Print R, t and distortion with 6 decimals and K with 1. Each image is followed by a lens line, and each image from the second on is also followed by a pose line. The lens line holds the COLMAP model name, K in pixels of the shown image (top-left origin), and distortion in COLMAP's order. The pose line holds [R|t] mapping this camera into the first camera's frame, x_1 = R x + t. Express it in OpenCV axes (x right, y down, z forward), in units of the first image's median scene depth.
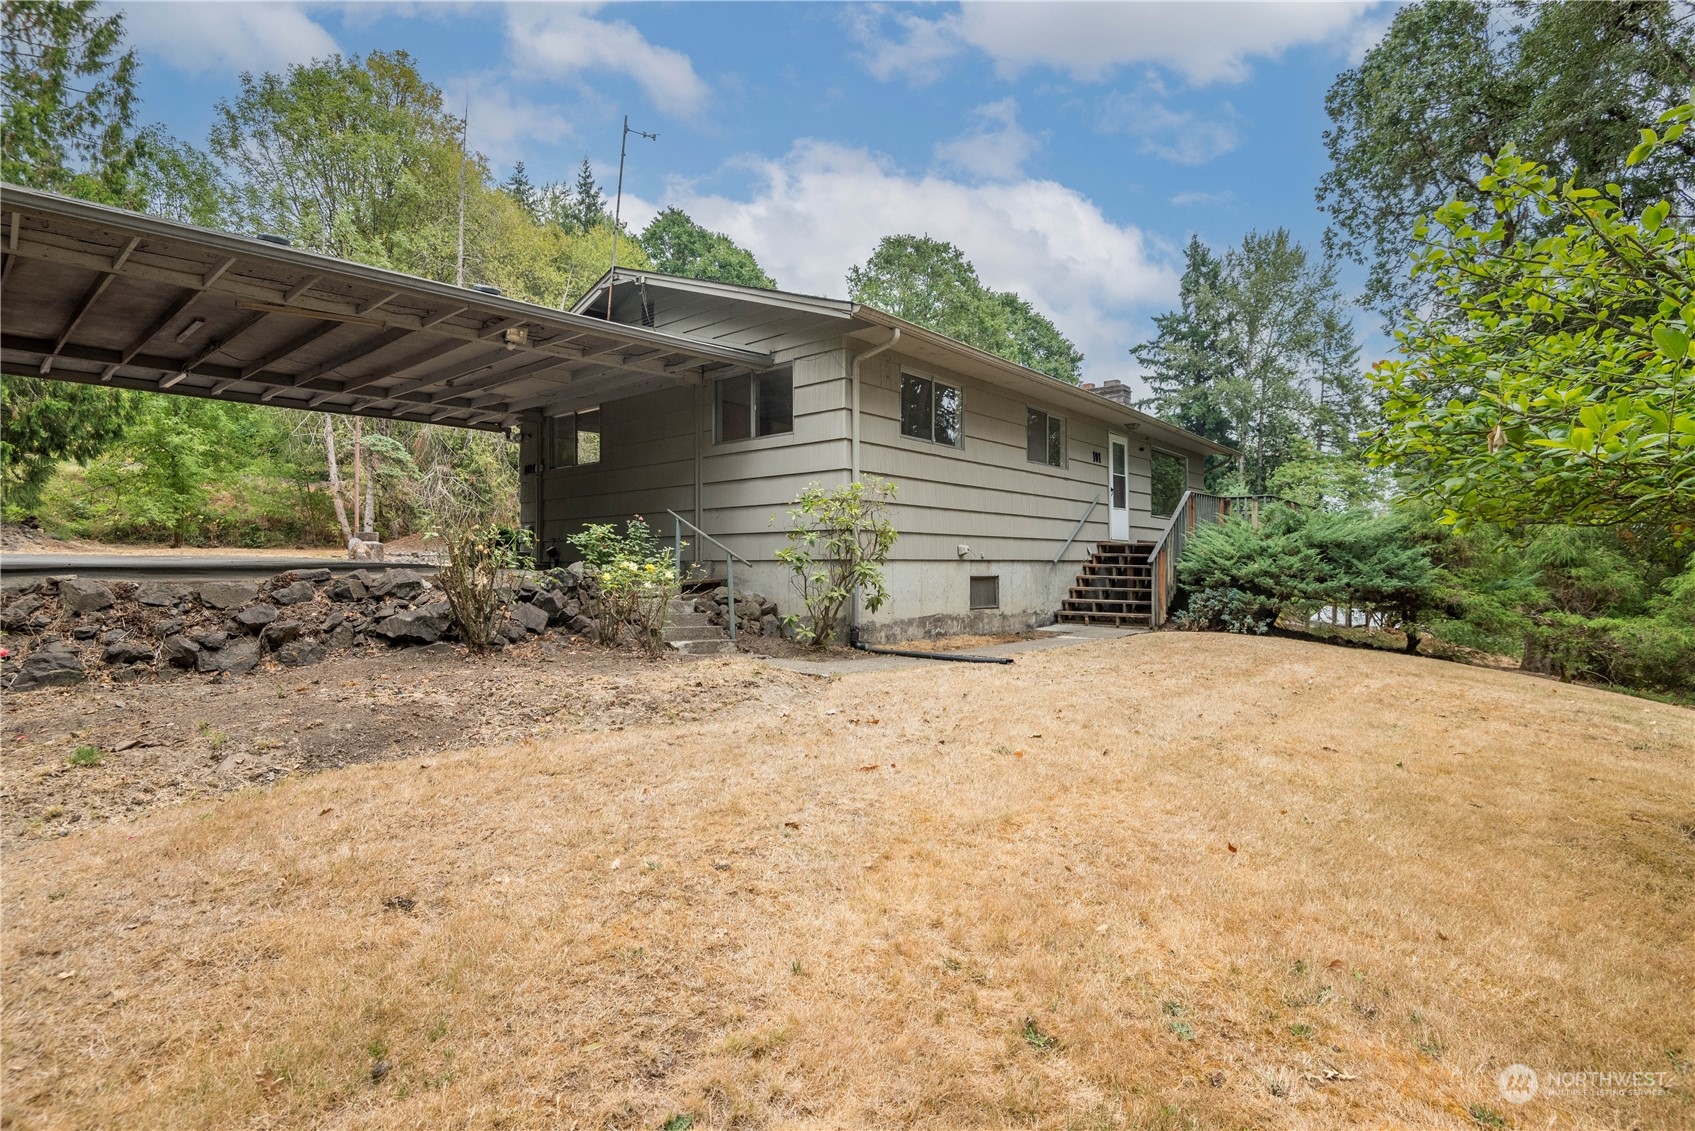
lens RADIAL K [[824.5, 0, 847.5], [0, 824.5, 565.5], [0, 0, 1]] dist [-0.000497, -0.000154]
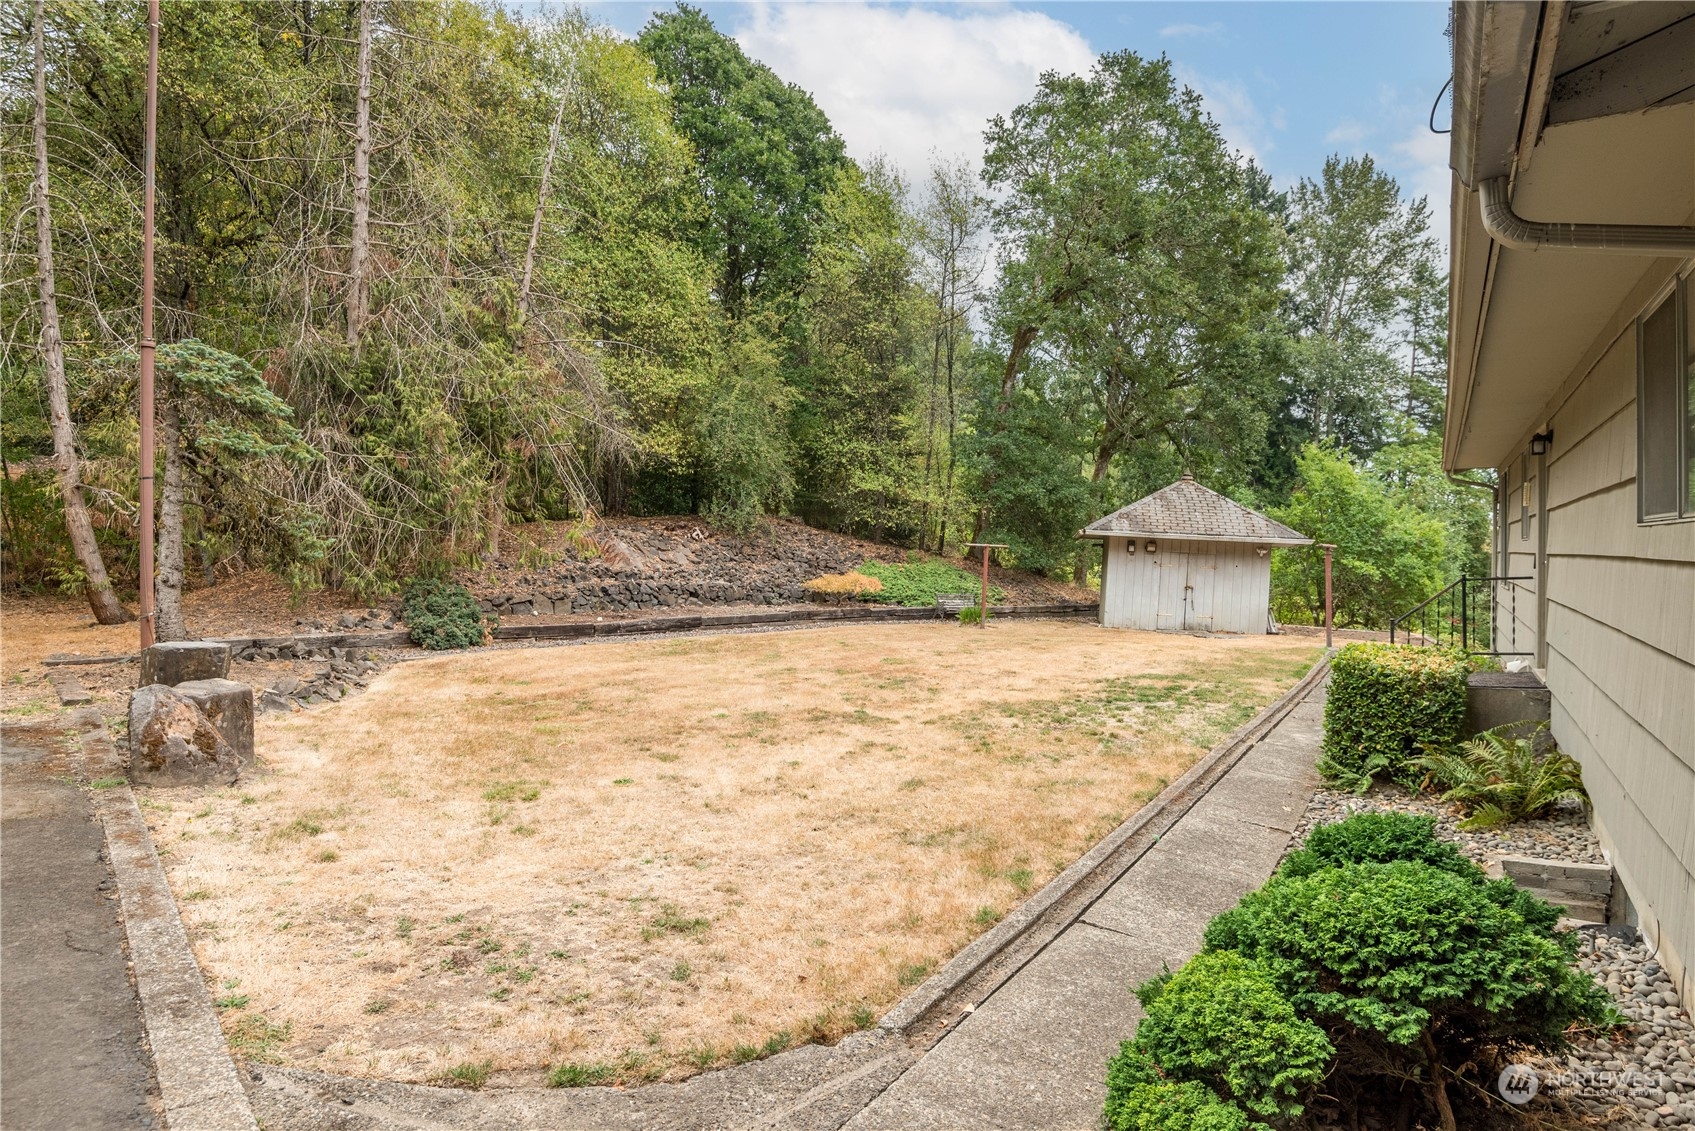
lens RADIAL K [[944.5, 0, 847.5], [0, 944.5, 565.5], [0, 0, 1]] dist [-0.021592, 0.000162]
pose [[0.989581, -0.000354, 0.143980, -0.285394], [-0.001215, 0.999941, 0.010814, -0.052402], [-0.143975, -0.010876, 0.989522, 0.454814]]
